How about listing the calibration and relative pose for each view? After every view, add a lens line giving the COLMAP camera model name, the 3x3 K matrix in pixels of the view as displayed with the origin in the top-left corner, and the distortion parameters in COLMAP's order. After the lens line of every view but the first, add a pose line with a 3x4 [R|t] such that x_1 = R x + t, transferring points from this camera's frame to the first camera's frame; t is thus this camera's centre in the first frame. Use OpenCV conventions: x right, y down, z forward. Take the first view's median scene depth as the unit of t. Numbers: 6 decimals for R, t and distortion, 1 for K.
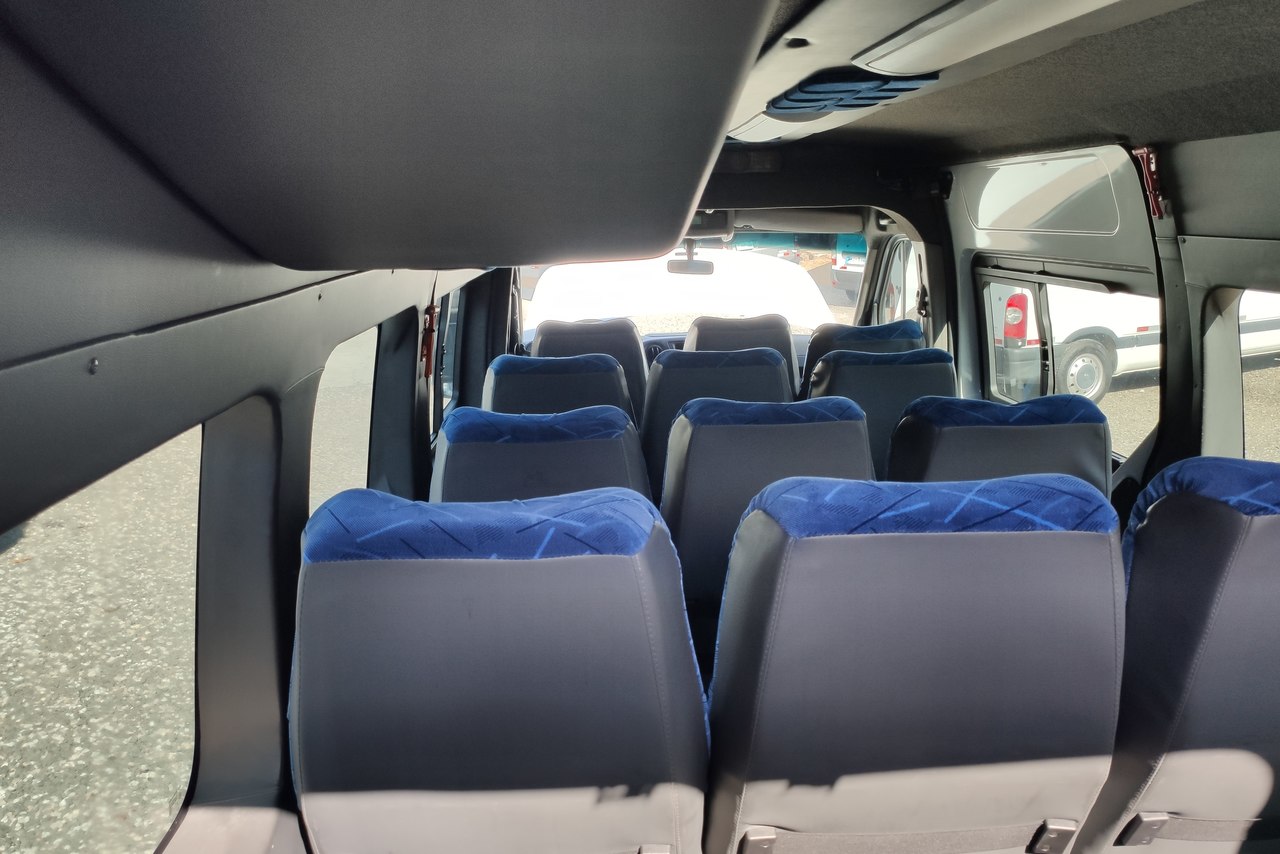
lens RADIAL K [[970.4, 0, 640.0], [0, 970.4, 427.0], [0, 0, 1]] dist [0.083744, -0.139792]
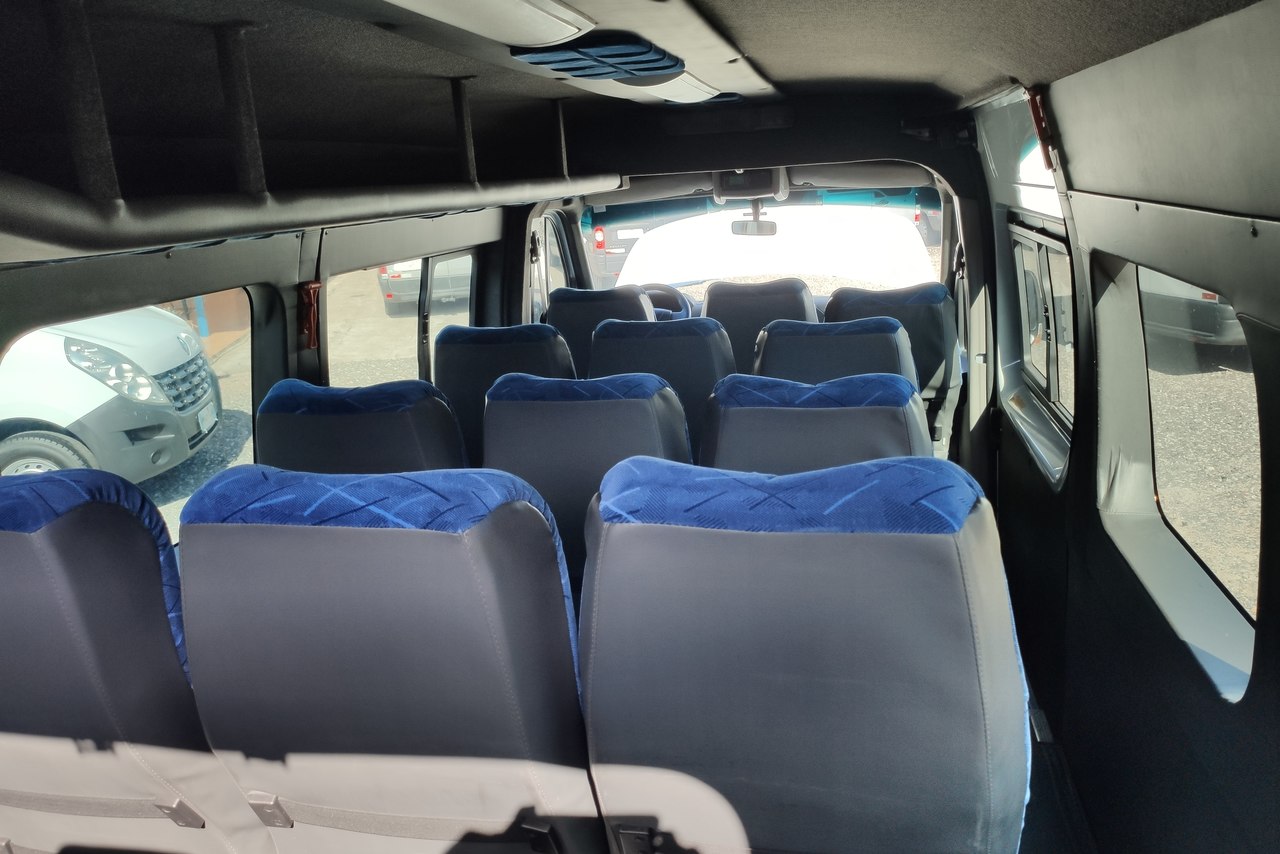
lens RADIAL K [[970.4, 0, 640.0], [0, 970.4, 427.0], [0, 0, 1]] dist [0.083744, -0.139792]
pose [[0.968029, 0.026116, -0.249474, 0.807819], [-0.015050, 0.998820, 0.046165, -0.040774], [0.250385, -0.040935, 0.967281, 0.104751]]
